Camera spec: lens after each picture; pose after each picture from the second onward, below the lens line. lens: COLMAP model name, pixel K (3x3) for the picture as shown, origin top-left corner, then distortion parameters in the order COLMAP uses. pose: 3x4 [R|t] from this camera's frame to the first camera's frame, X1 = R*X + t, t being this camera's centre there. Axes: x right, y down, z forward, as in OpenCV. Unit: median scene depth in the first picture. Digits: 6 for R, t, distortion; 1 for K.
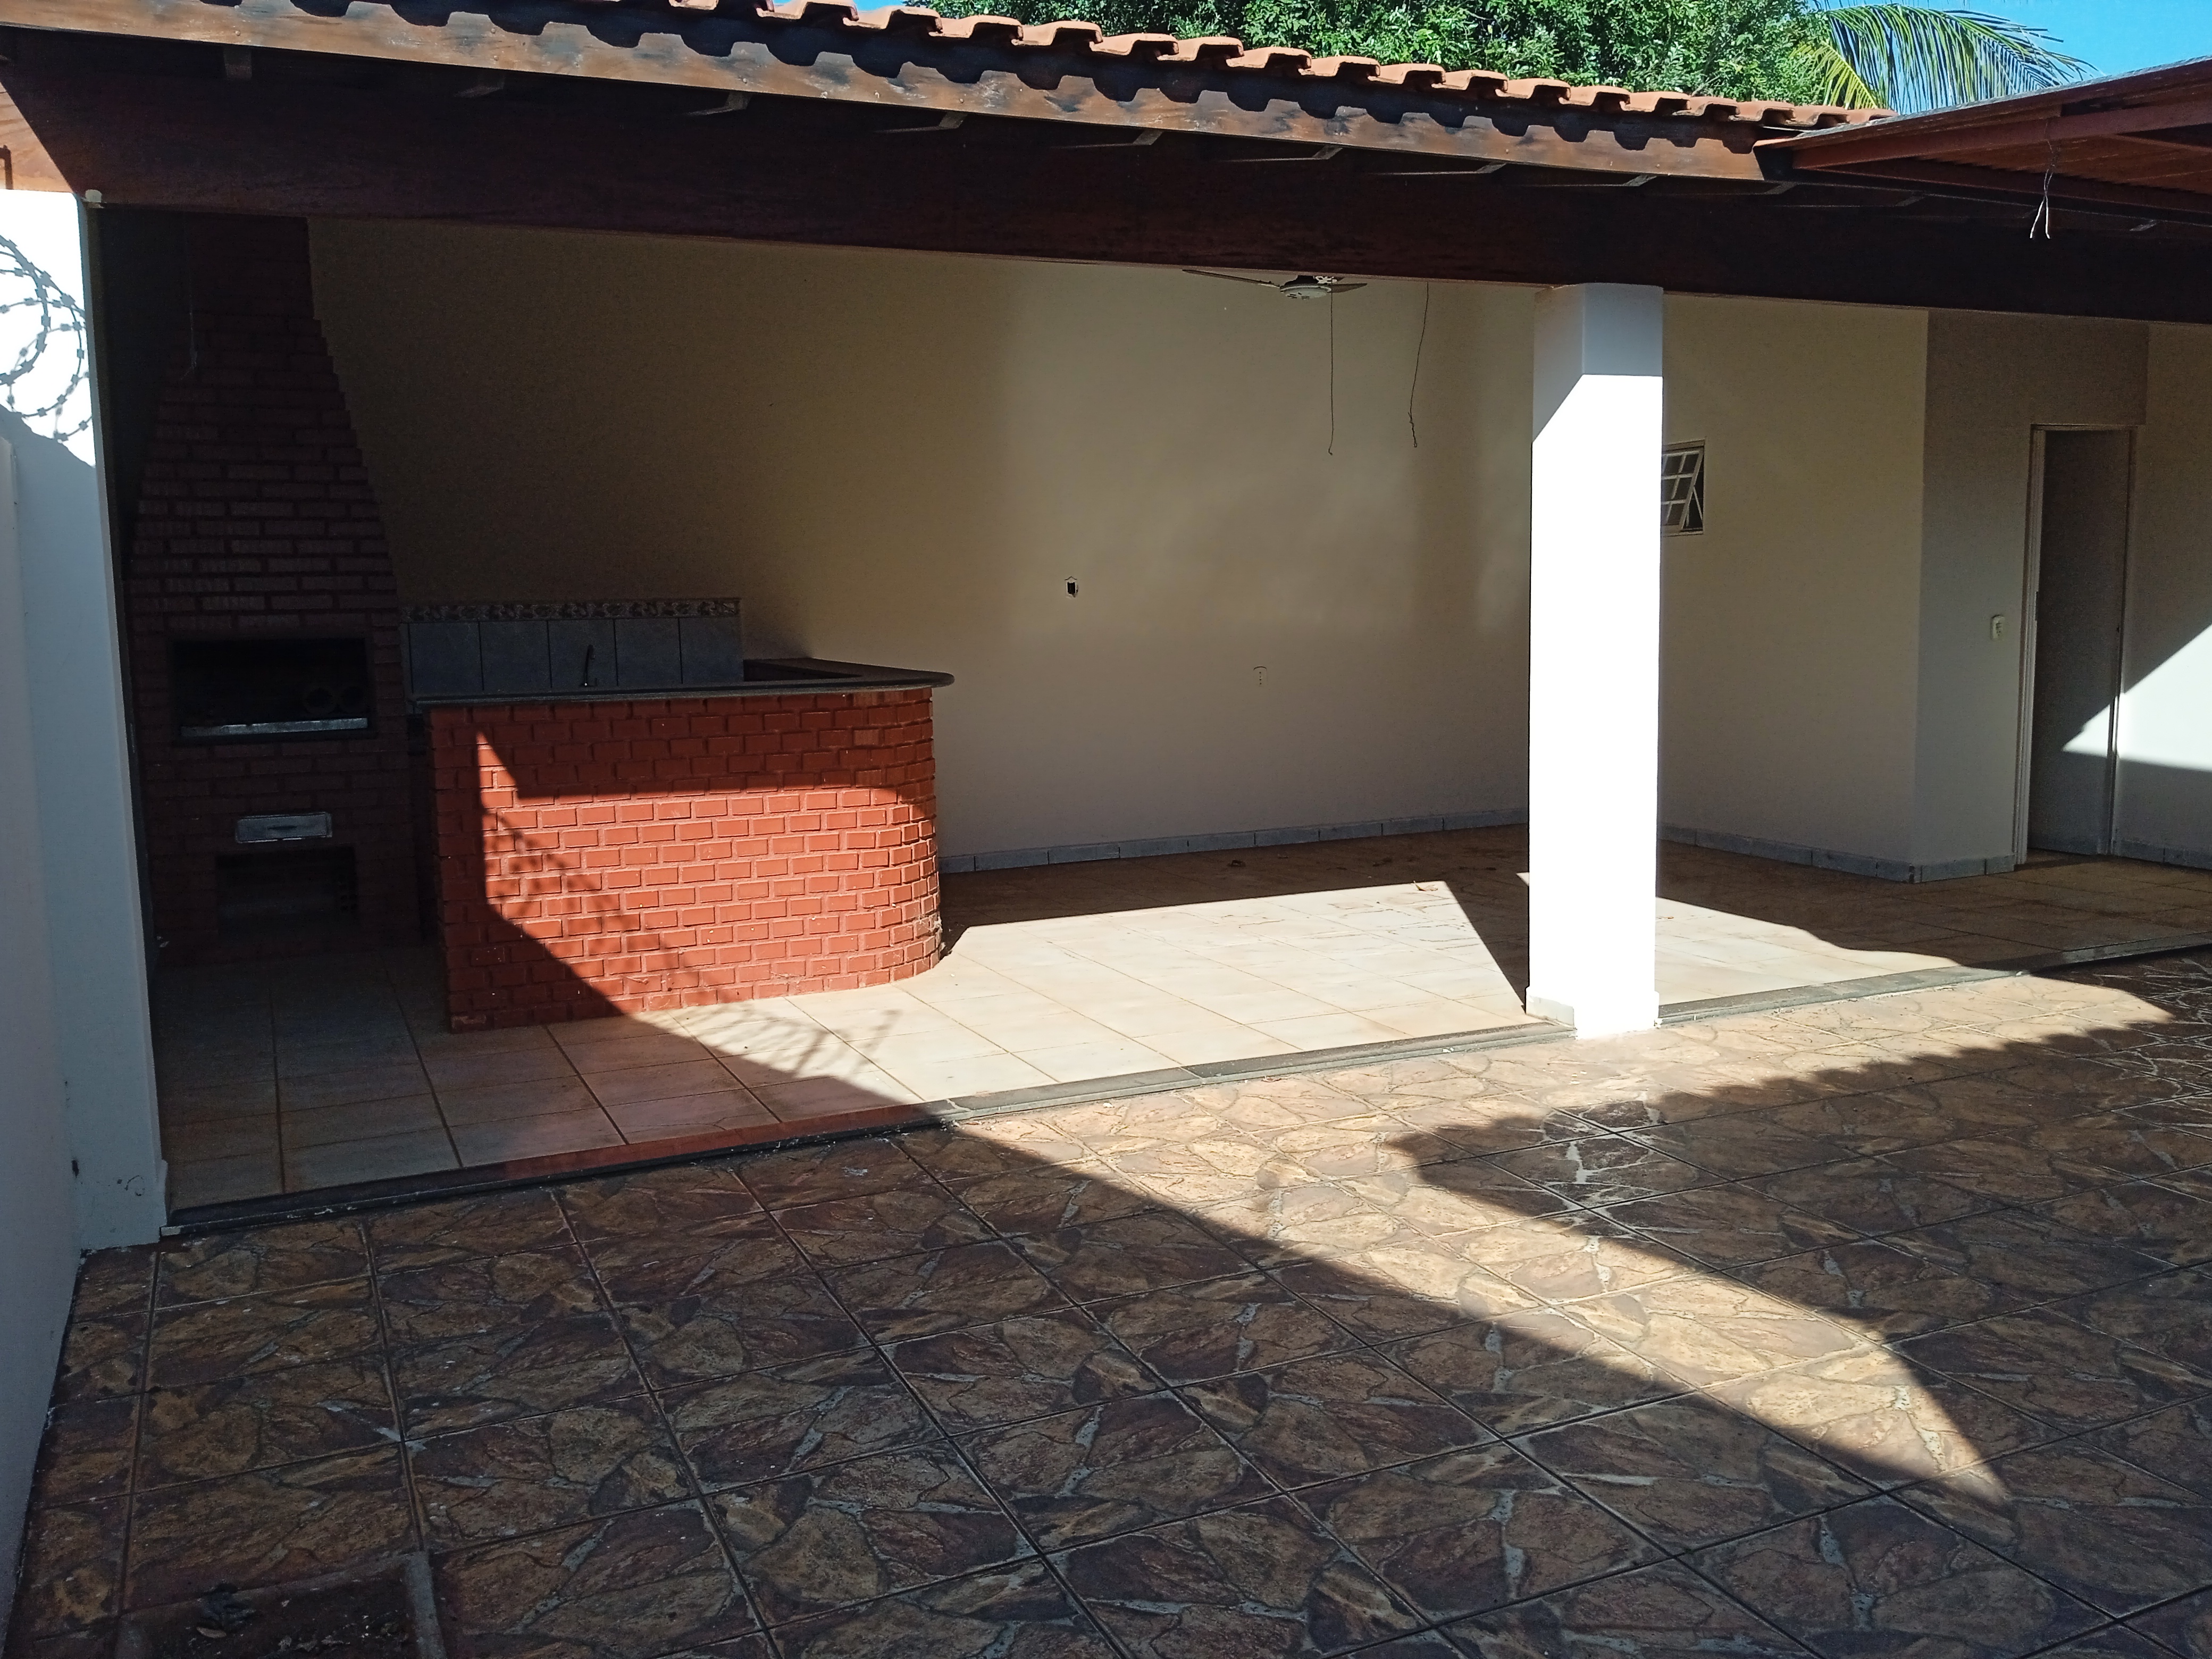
lens RADIAL K [[1907.0, 0, 1112.2], [0, 1907.0, 823.7], [0, 0, 1]] dist [0.061576, -0.069399]
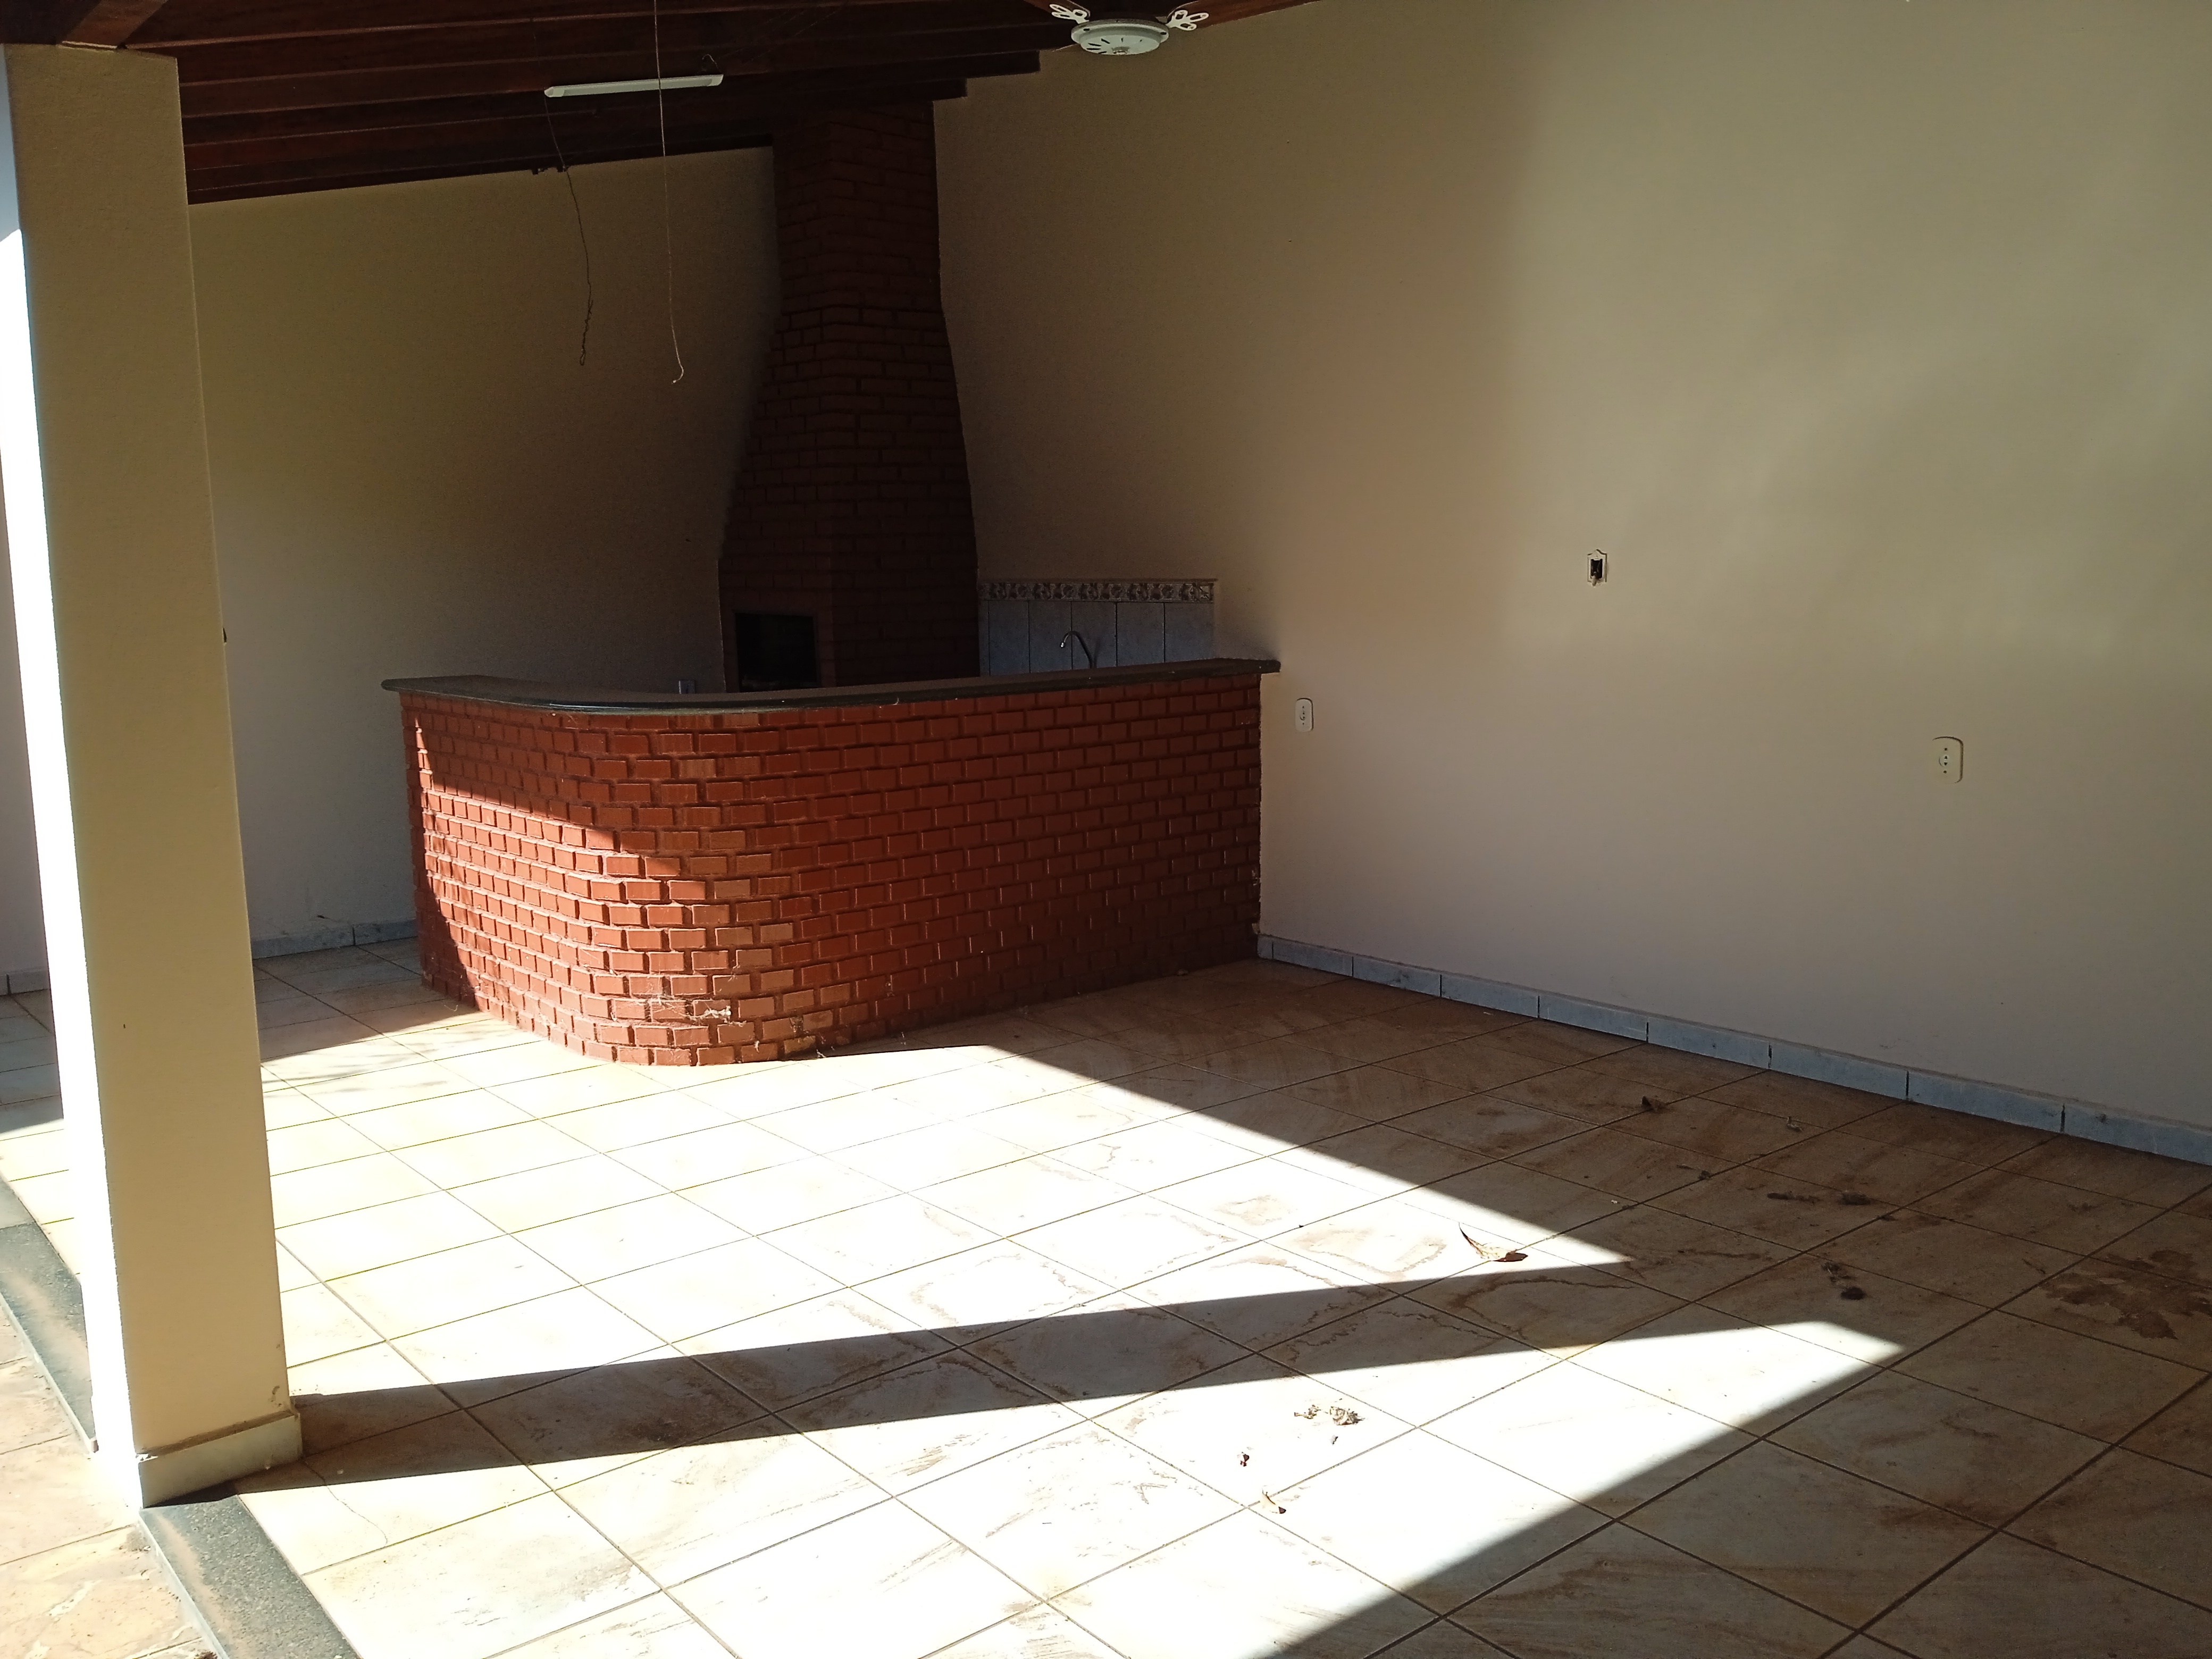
lens RADIAL K [[1907.0, 0, 1103.3], [0, 1907.0, 829.0], [0, 0, 1]] dist [0.061576, -0.069399]
pose [[0.236114, 0.151723, -0.959808, 0.563300], [-0.099382, 0.986326, 0.131467, -0.116336], [0.966630, 0.064346, 0.247964, 0.775933]]
